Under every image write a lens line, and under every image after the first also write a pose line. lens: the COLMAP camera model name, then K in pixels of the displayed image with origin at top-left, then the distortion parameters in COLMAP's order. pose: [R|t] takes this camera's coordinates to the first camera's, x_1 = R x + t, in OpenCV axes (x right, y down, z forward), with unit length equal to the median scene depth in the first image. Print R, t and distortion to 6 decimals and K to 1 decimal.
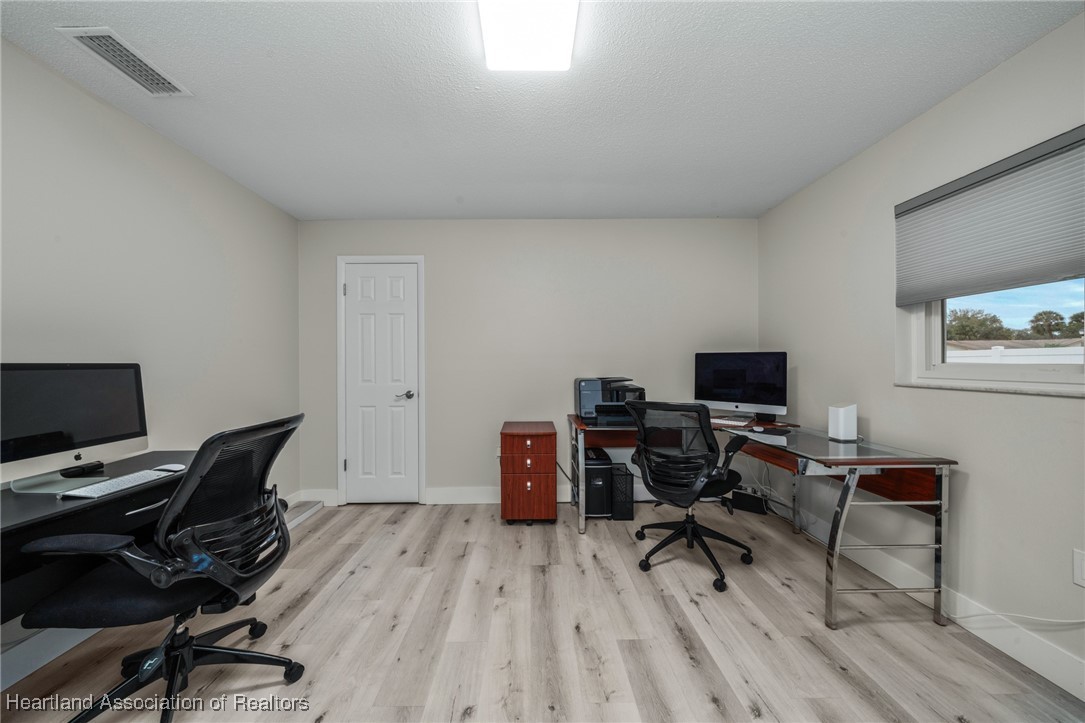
lens RADIAL K [[371.3, 0, 537.0], [0, 371.3, 365.7], [0, 0, 1]] dist [-0.005435, 0.000105]
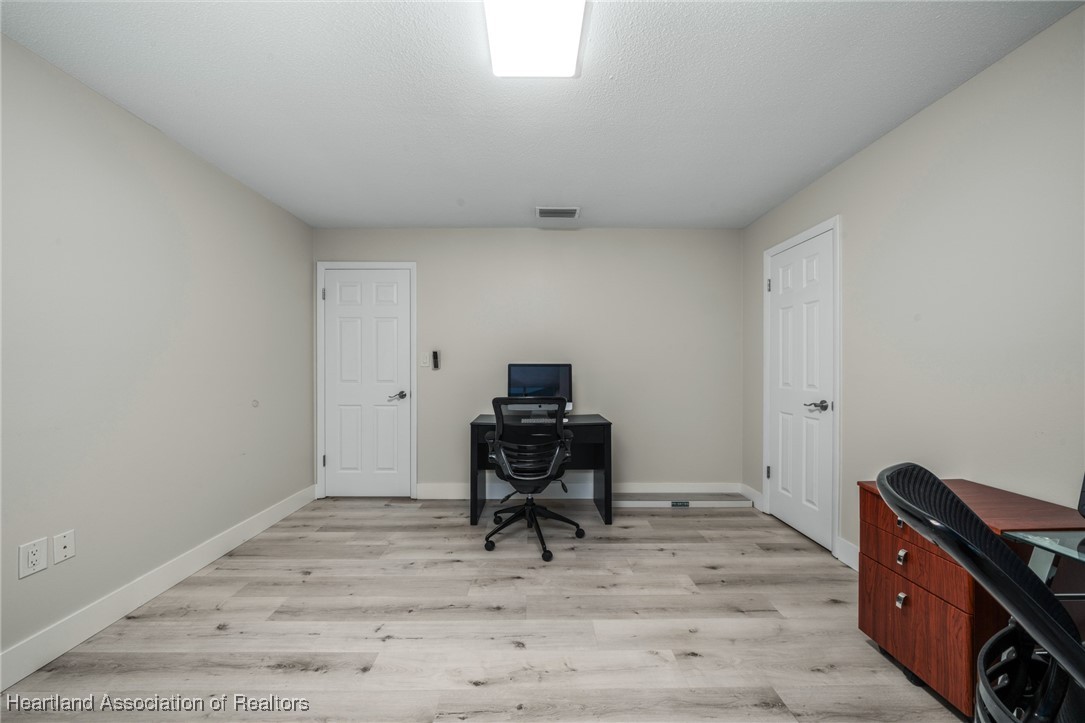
lens RADIAL K [[371.5, 0, 543.0], [0, 371.5, 367.5], [0, 0, 1]] dist [0.000796, 0.000073]
pose [[0.016736, 0.013723, -0.999766, 0.642255], [-0.006849, 0.999884, 0.013610, -0.009317], [0.999836, 0.006620, 0.016829, 0.639997]]
